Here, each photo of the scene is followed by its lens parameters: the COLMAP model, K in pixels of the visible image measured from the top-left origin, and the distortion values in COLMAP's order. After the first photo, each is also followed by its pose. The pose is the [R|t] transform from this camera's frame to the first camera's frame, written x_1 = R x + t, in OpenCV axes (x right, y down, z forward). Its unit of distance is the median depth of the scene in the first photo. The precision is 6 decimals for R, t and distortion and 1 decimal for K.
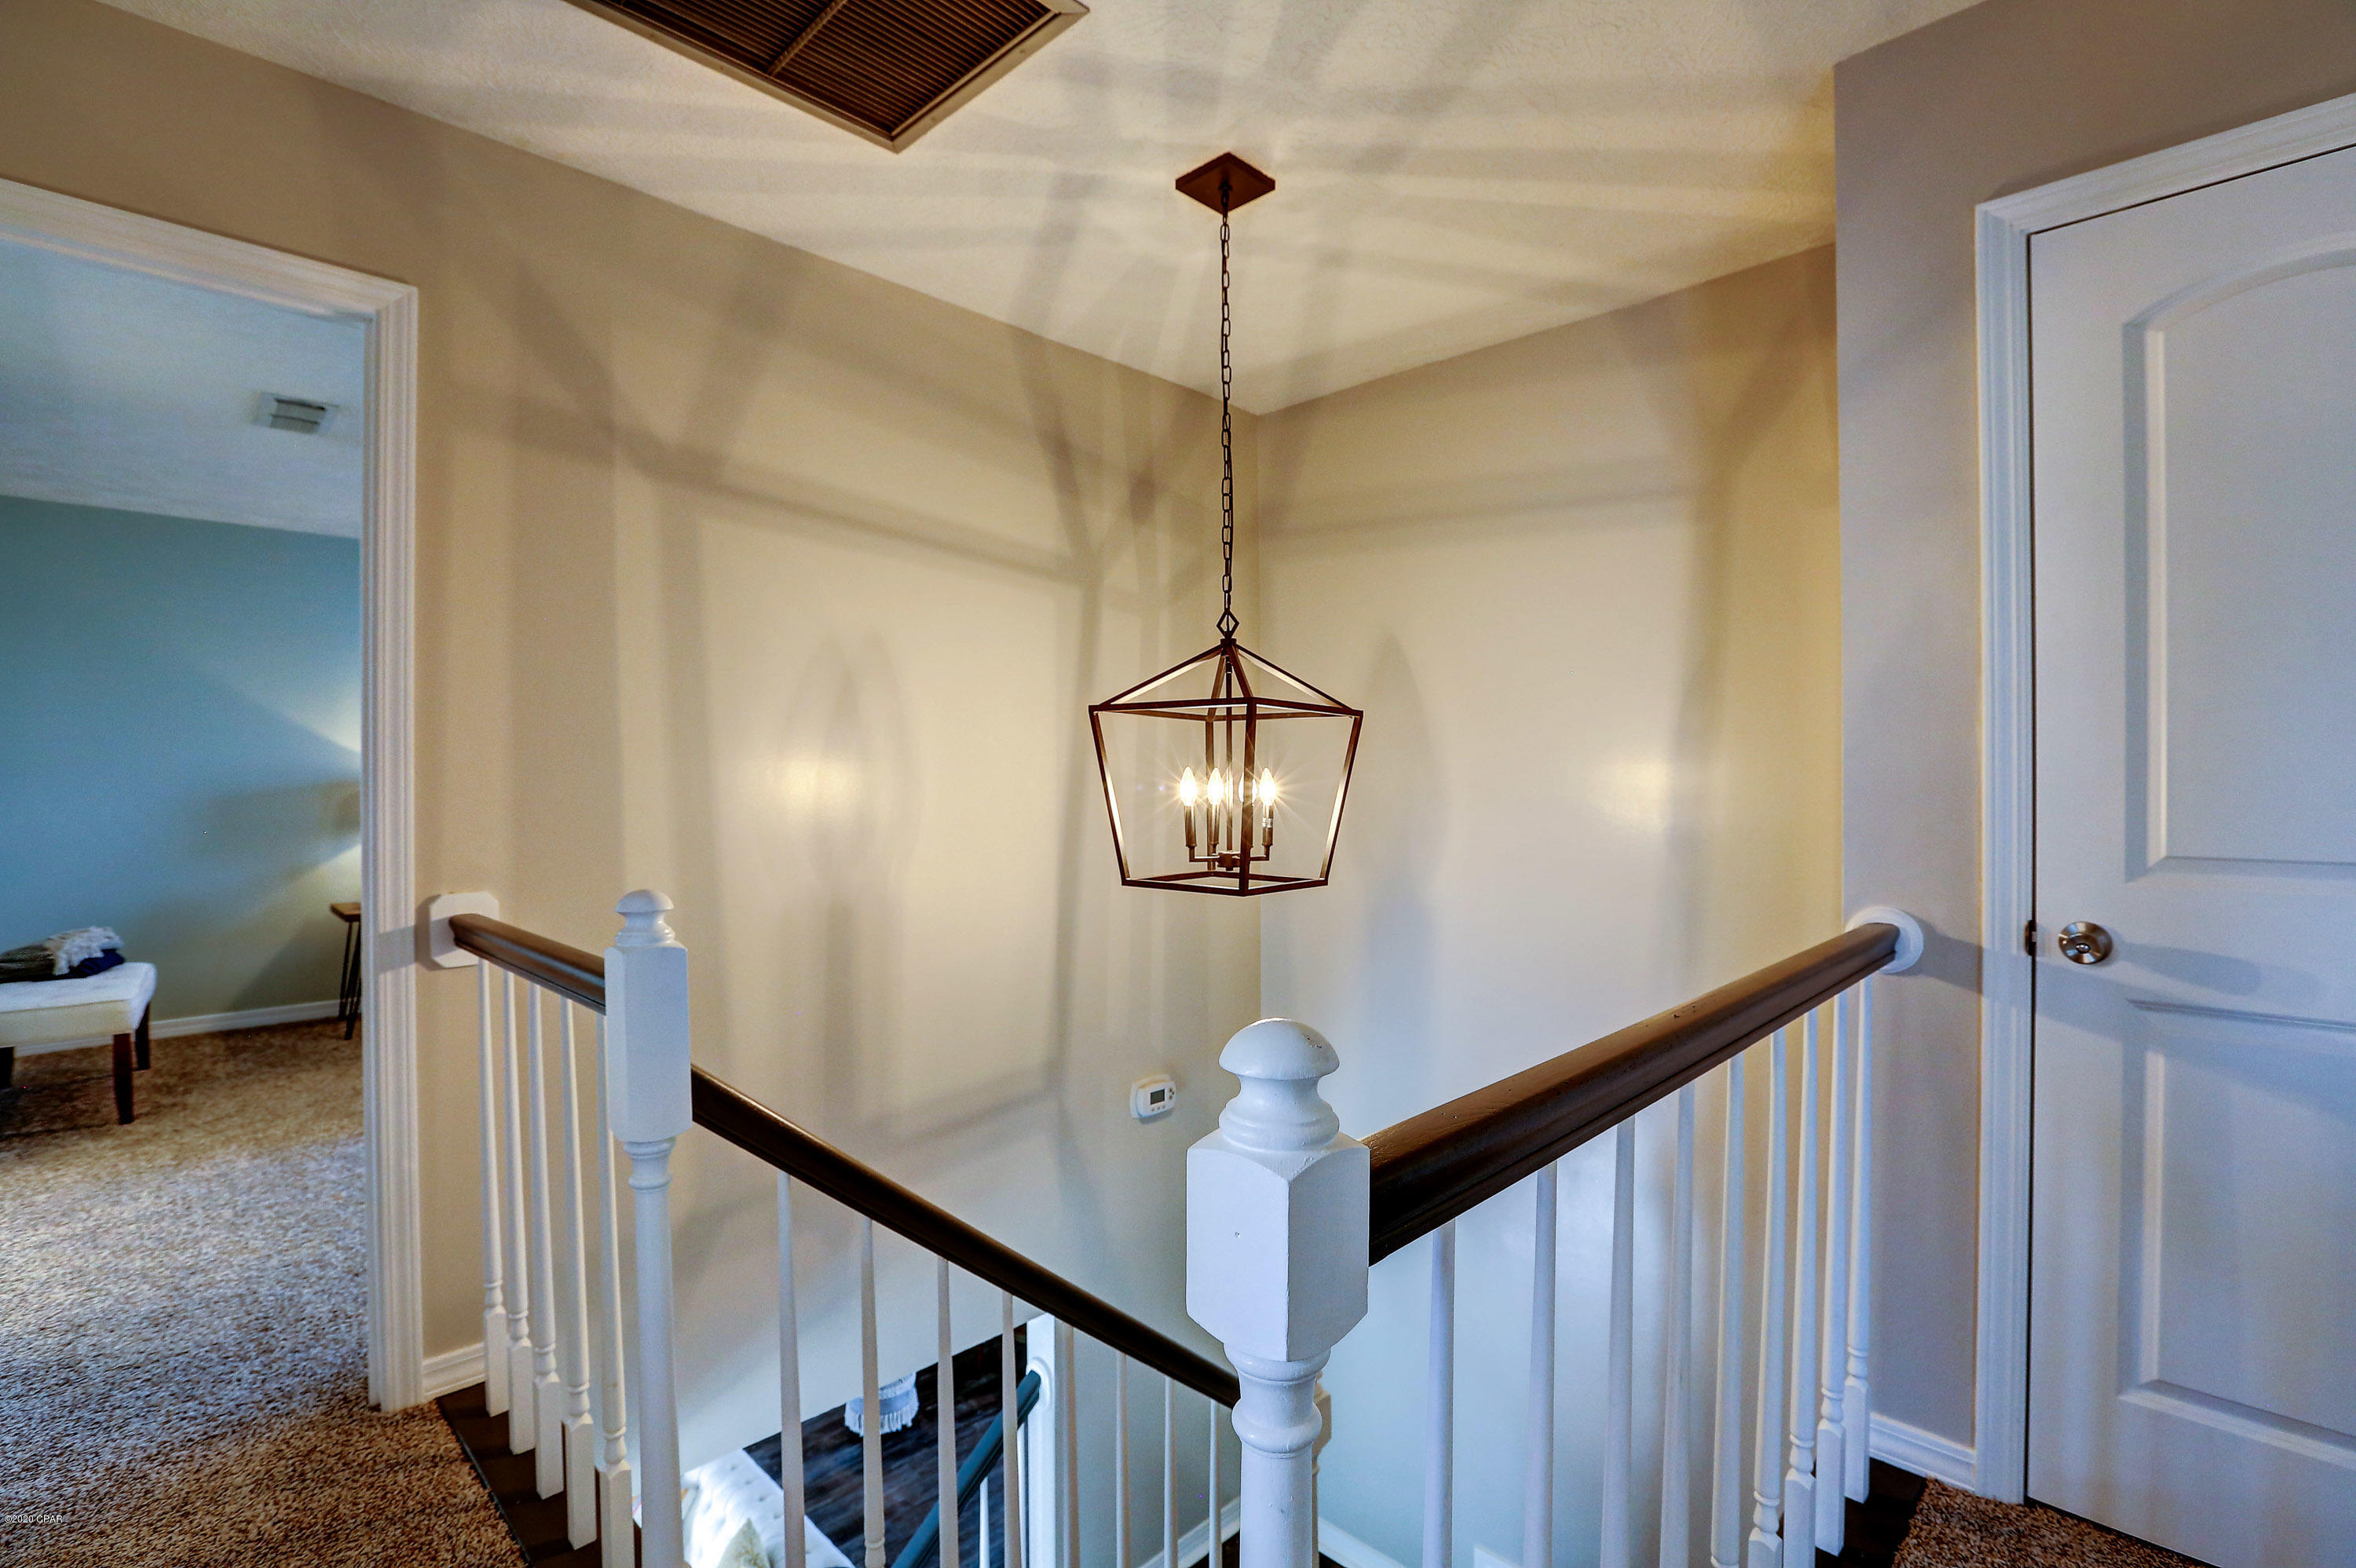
lens RADIAL K [[1073.5, 0, 1184.1], [0, 1073.5, 778.4], [0, 0, 1]] dist [-0.053631, 0.016906]
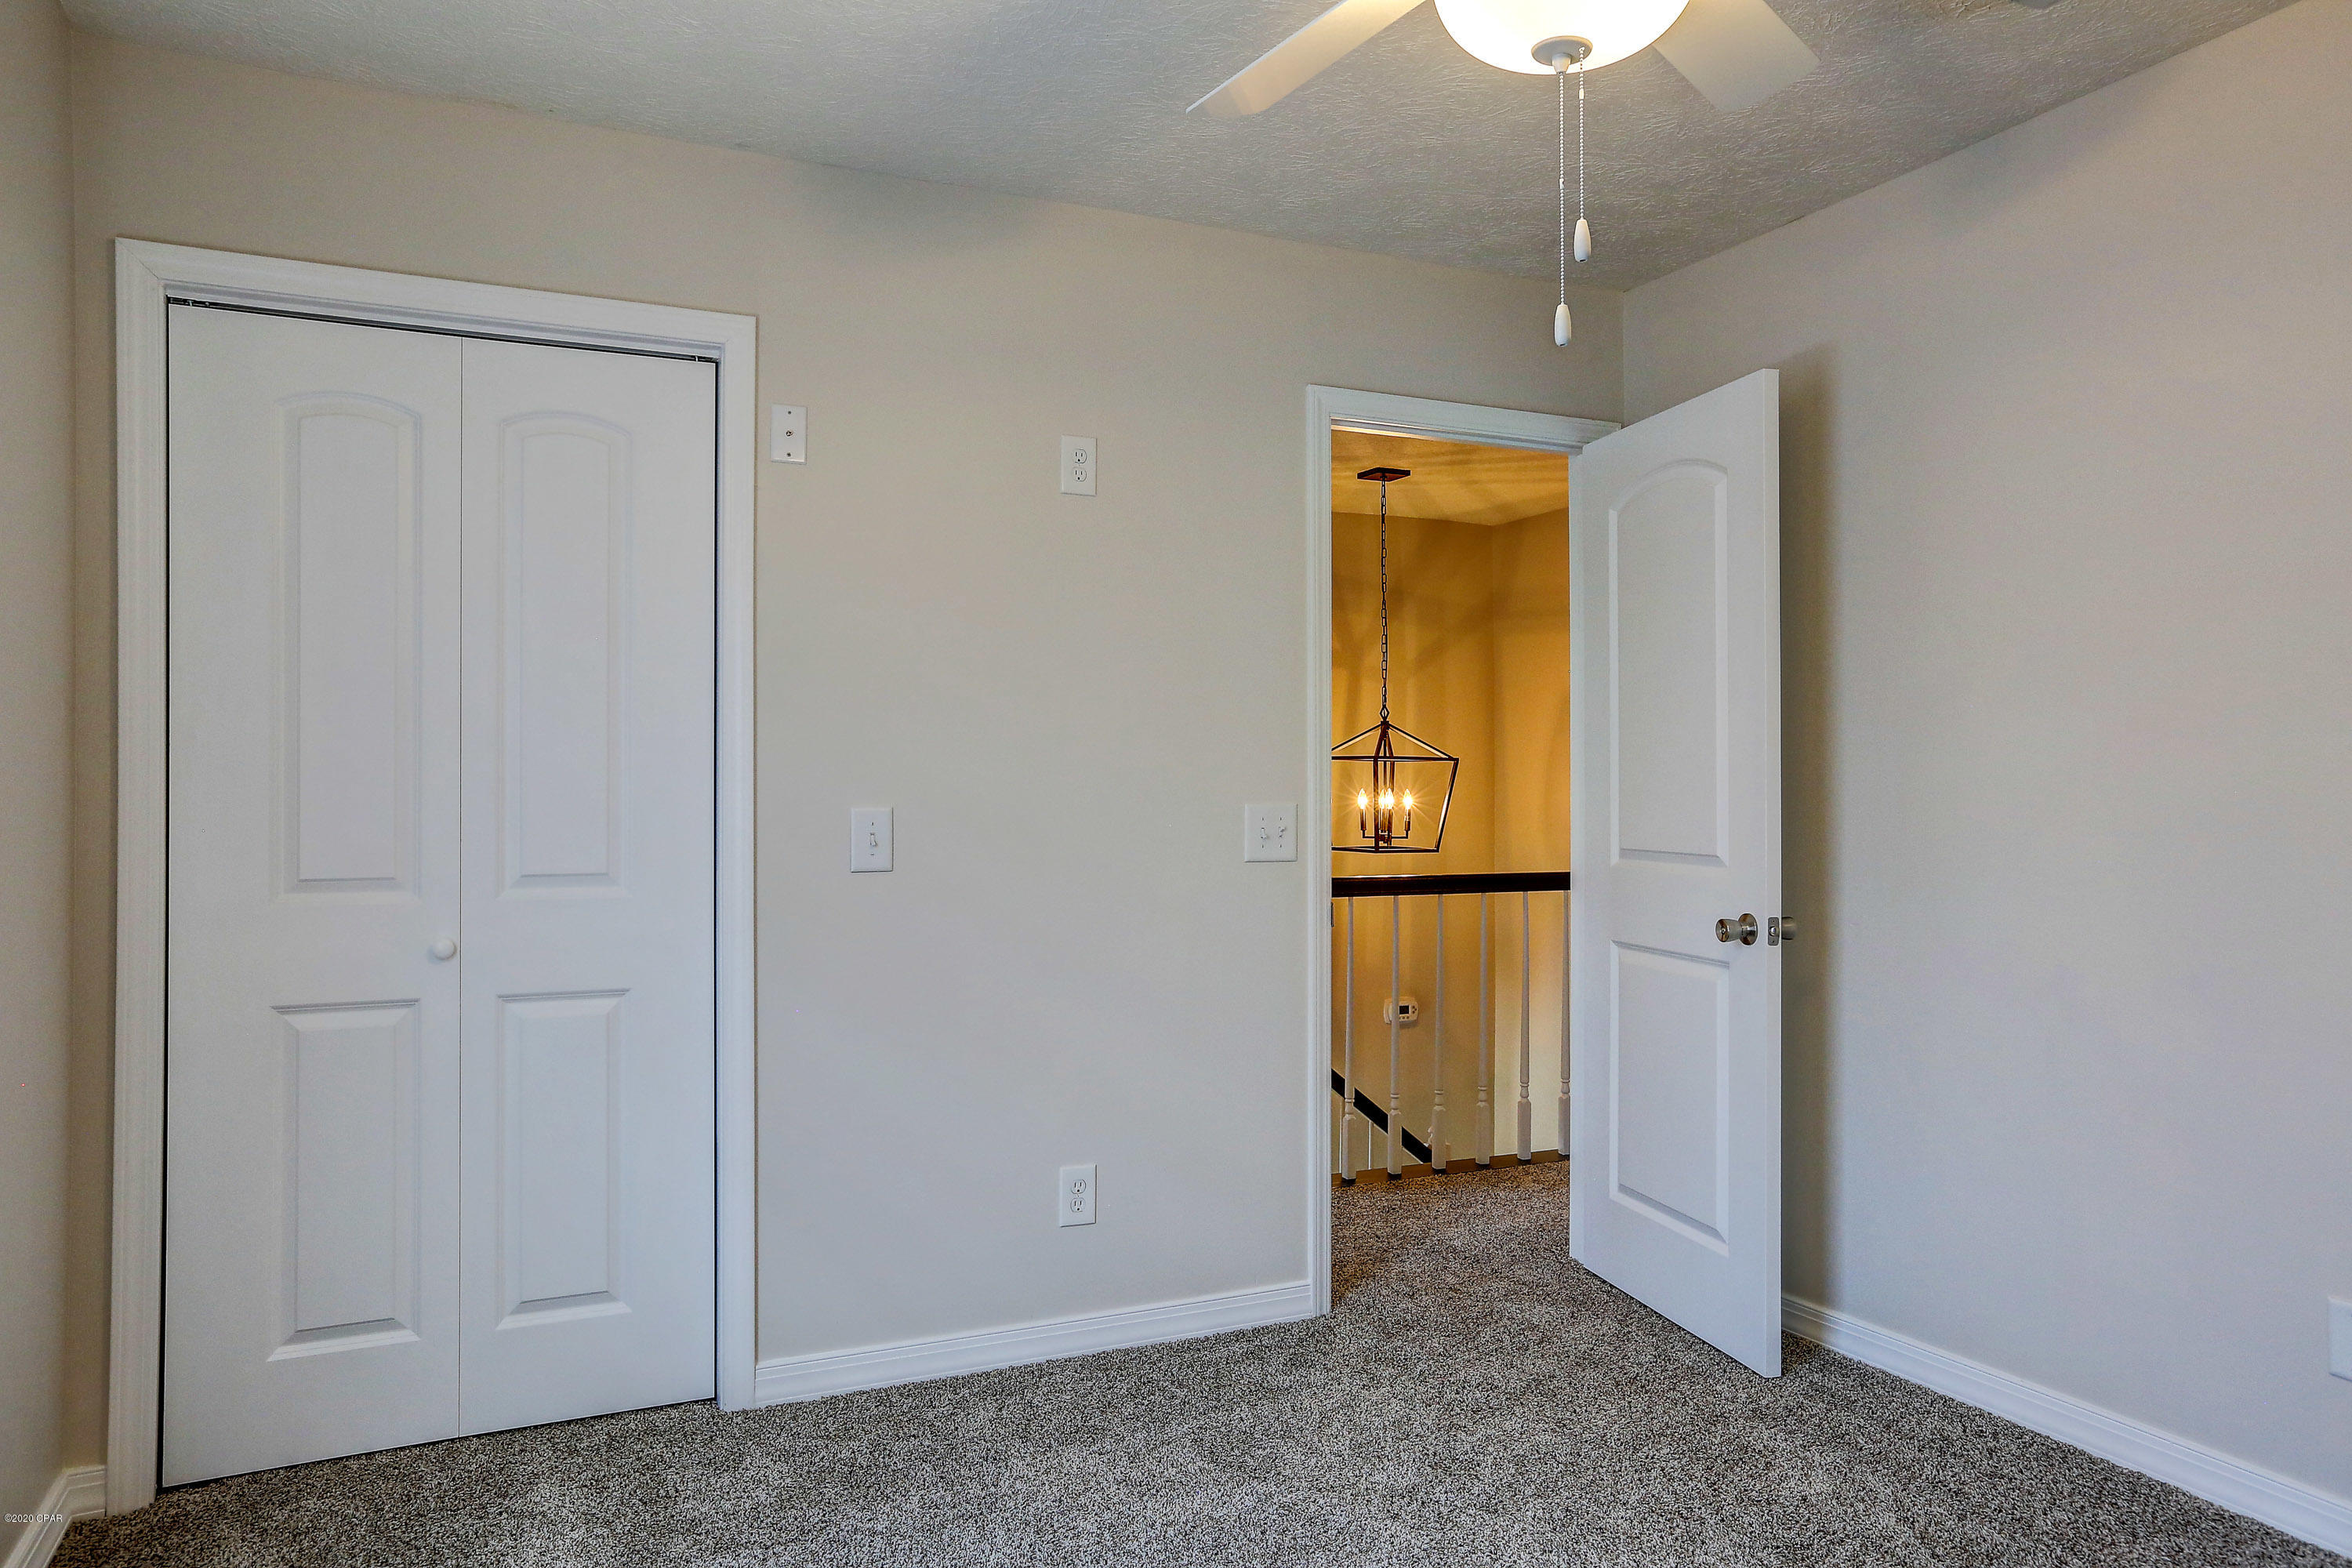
lens RADIAL K [[1590.8, 0, 1176.0], [0, 1590.8, 784.0], [0, 0, 1]] dist [0.002193, 0.000986]
pose [[0.936243, -0.003444, -0.351337, 0.674283], [0.002387, 0.999991, -0.003441, -0.009808], [0.351345, 0.002382, 0.936243, -1.734552]]
